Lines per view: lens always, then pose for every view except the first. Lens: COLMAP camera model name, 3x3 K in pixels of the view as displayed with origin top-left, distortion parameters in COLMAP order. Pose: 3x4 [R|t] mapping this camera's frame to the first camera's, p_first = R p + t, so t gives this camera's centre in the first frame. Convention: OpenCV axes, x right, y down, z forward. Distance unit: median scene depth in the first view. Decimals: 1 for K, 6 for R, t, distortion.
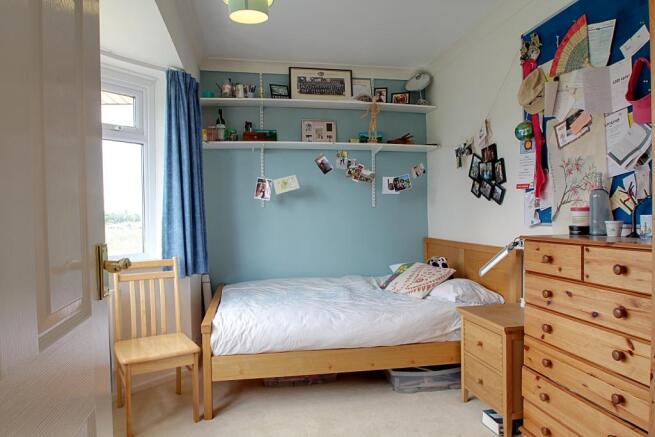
lens RADIAL K [[422.3, 0, 325.4], [0, 422.3, 216.8], [0, 0, 1]] dist [-0.019002, -0.004479]
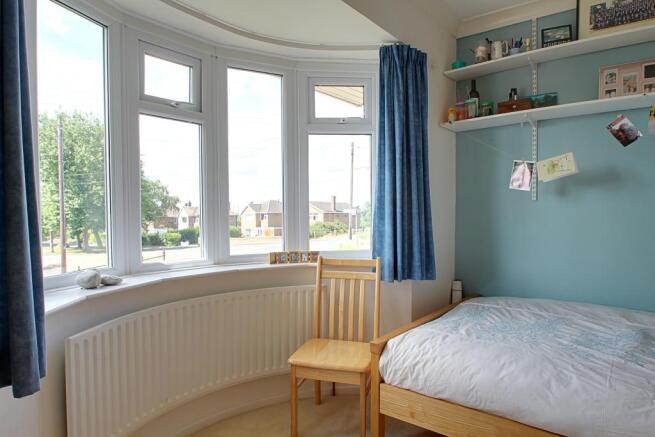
lens RADIAL K [[422.3, 0, 328.6], [0, 422.3, 219.7], [0, 0, 1]] dist [-0.019002, -0.004479]
pose [[0.652886, 0.025059, -0.757042, 0.189662], [-0.008539, 0.999633, 0.025725, -0.004500], [0.757408, -0.010331, 0.652860, 0.265115]]
